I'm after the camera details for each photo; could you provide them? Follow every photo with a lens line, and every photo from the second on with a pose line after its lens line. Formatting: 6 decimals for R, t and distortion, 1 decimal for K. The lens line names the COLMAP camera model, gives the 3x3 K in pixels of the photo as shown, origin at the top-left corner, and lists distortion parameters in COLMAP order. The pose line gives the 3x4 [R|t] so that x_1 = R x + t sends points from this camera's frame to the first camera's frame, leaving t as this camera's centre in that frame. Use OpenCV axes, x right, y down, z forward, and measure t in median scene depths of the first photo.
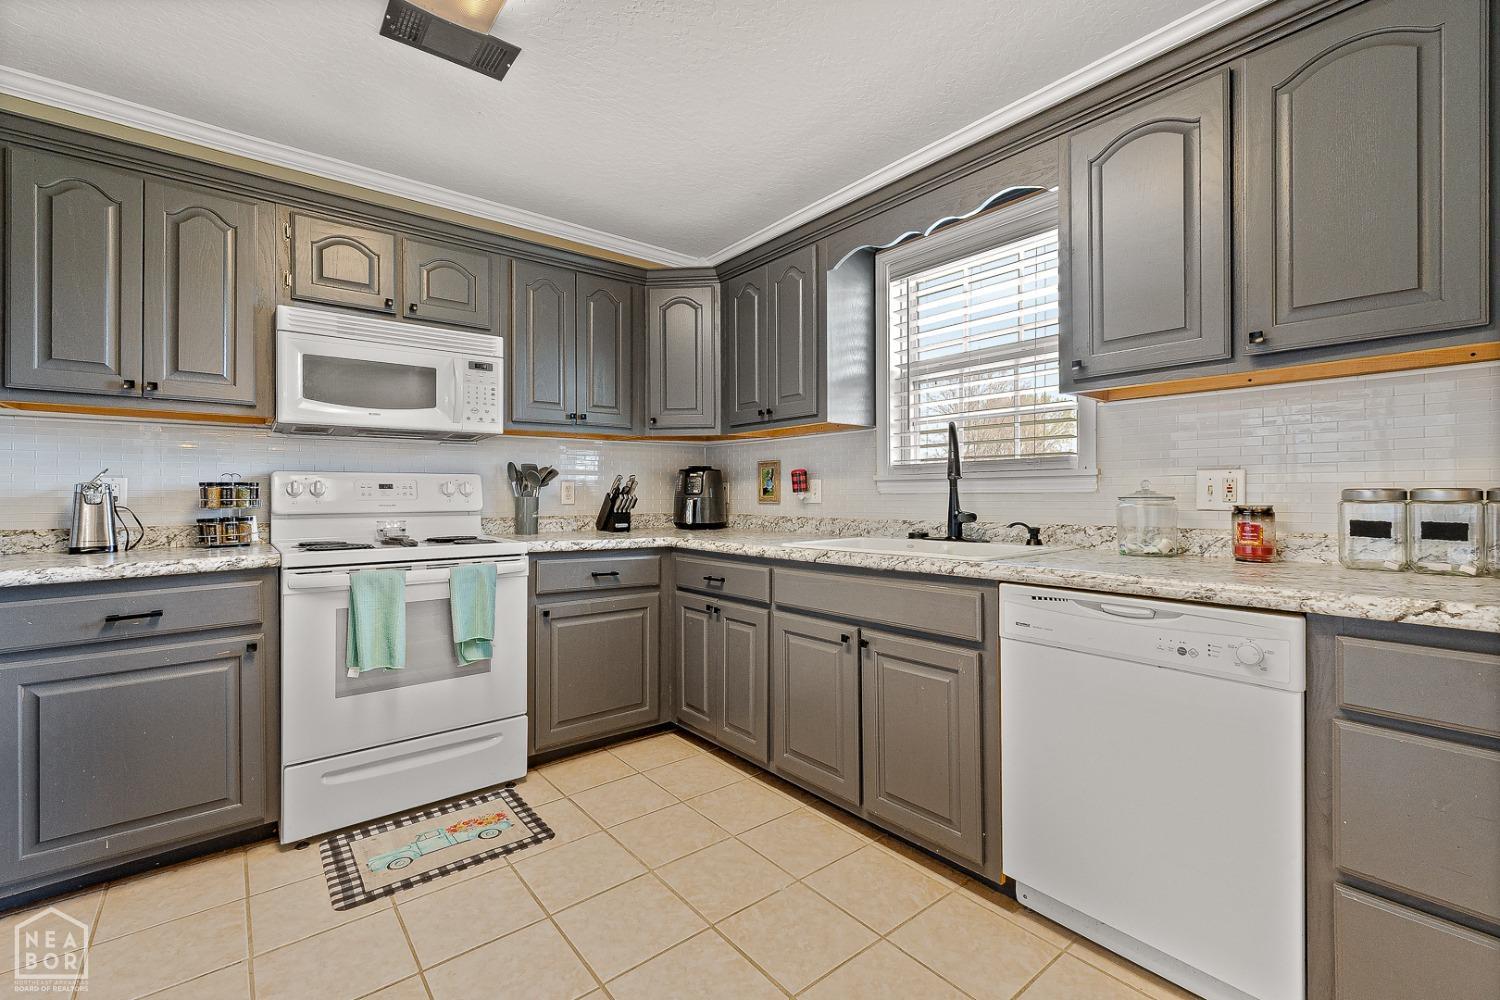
lens RADIAL K [[635.5, 0, 750.0], [0, 635.5, 500.0], [0, 0, 1]] dist [0.000945, 0.000015]
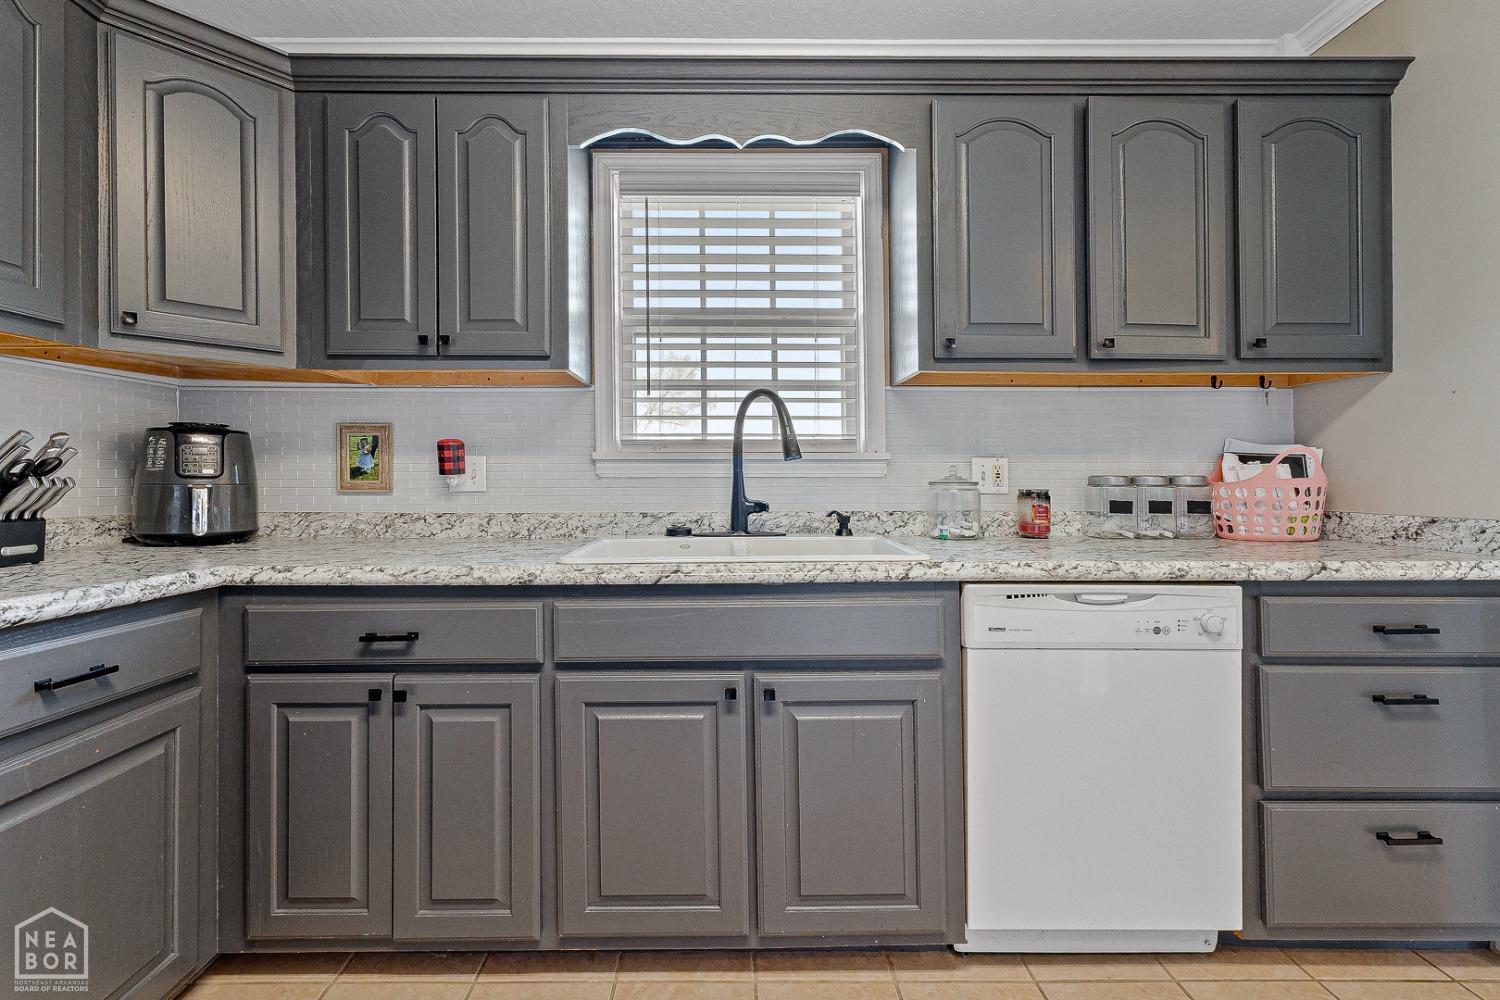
lens RADIAL K [[644.9, 0, 747.7], [0, 644.9, 476.4], [0, 0, 1]] dist [0.006923, -0.000117]
pose [[0.630359, 0.005625, 0.776283, -0.314003], [0.003821, 0.999939, -0.010348, -0.003543], [-0.776294, 0.009489, 0.630299, 0.469107]]
